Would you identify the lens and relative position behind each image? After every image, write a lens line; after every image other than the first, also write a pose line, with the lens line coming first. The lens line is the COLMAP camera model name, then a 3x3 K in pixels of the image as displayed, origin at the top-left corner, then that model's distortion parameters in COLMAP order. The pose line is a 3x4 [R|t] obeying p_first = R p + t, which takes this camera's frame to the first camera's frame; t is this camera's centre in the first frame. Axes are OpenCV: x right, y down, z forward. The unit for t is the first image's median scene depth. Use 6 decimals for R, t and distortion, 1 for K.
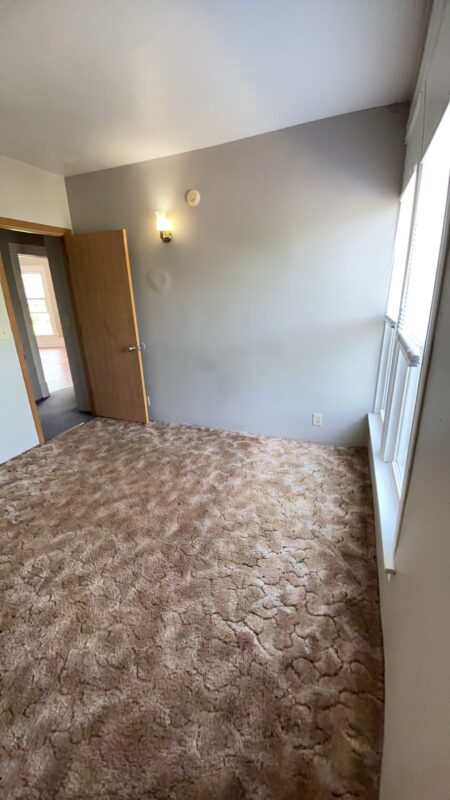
lens RADIAL K [[304.5, 0, 228.8], [0, 304.5, 396.2], [0, 0, 1]] dist [-0.000240, -0.018977]
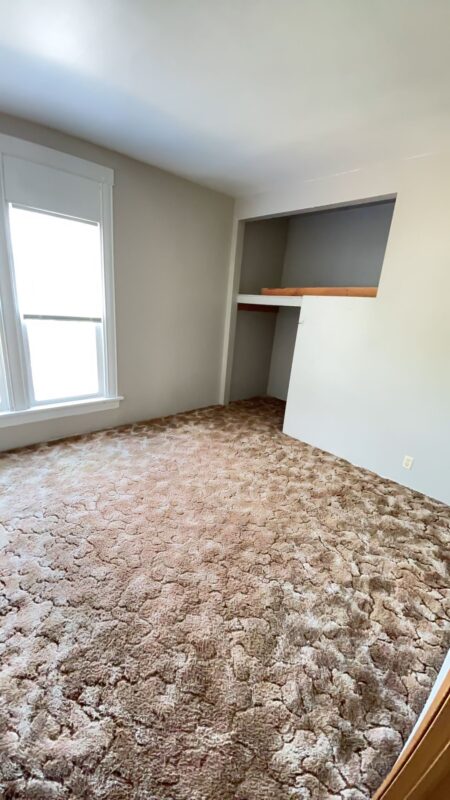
lens RADIAL K [[304.5, 0, 228.8], [0, 304.5, 396.2], [0, 0, 1]] dist [-0.000240, -0.018977]
pose [[-0.903754, -0.175547, 0.390399, -0.857023], [0.078299, 0.828853, 0.553961, -0.534253], [-0.420829, 0.531212, -0.735334, 1.609259]]
